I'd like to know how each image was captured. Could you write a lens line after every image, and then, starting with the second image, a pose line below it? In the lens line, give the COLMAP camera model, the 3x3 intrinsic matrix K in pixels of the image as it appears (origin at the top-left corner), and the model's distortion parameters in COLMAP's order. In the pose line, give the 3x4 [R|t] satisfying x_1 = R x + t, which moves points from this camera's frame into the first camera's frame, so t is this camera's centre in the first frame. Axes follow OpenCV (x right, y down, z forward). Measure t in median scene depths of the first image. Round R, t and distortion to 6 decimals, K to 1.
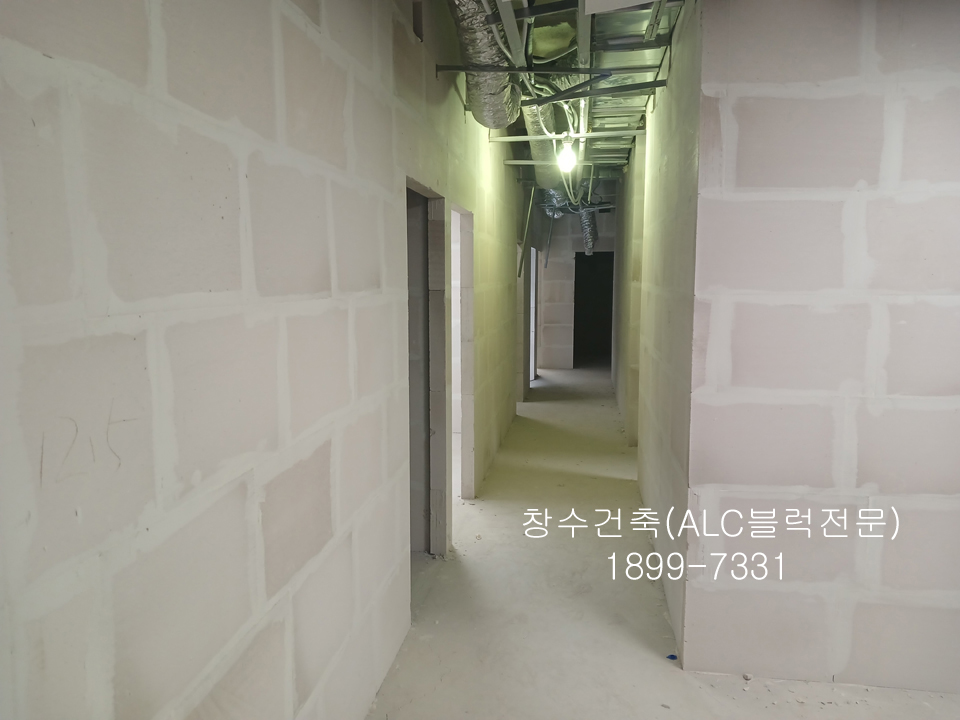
lens RADIAL K [[762.4, 0, 439.5], [0, 762.4, 351.9], [0, 0, 1]] dist [0.034738, -0.023603]
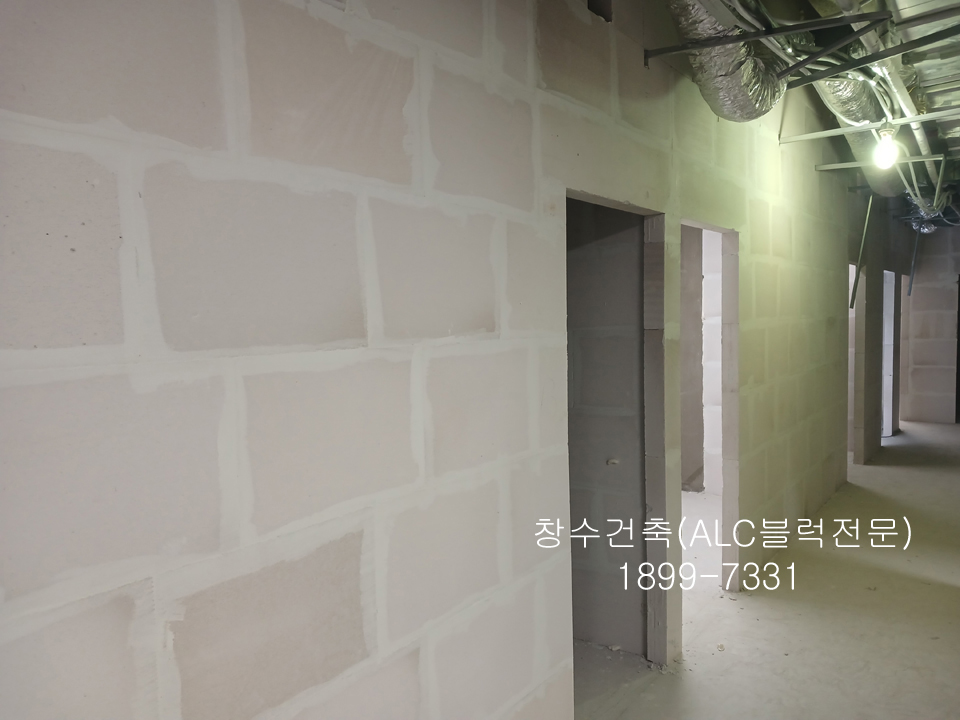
lens RADIAL K [[762.4, 0, 448.7], [0, 762.4, 358.0], [0, 0, 1]] dist [0.034738, -0.023603]
pose [[0.900386, 0.013933, -0.434869, 0.152559], [-0.028970, 0.999189, -0.027970, -0.022888], [0.434127, 0.037782, 0.900059, 0.188581]]
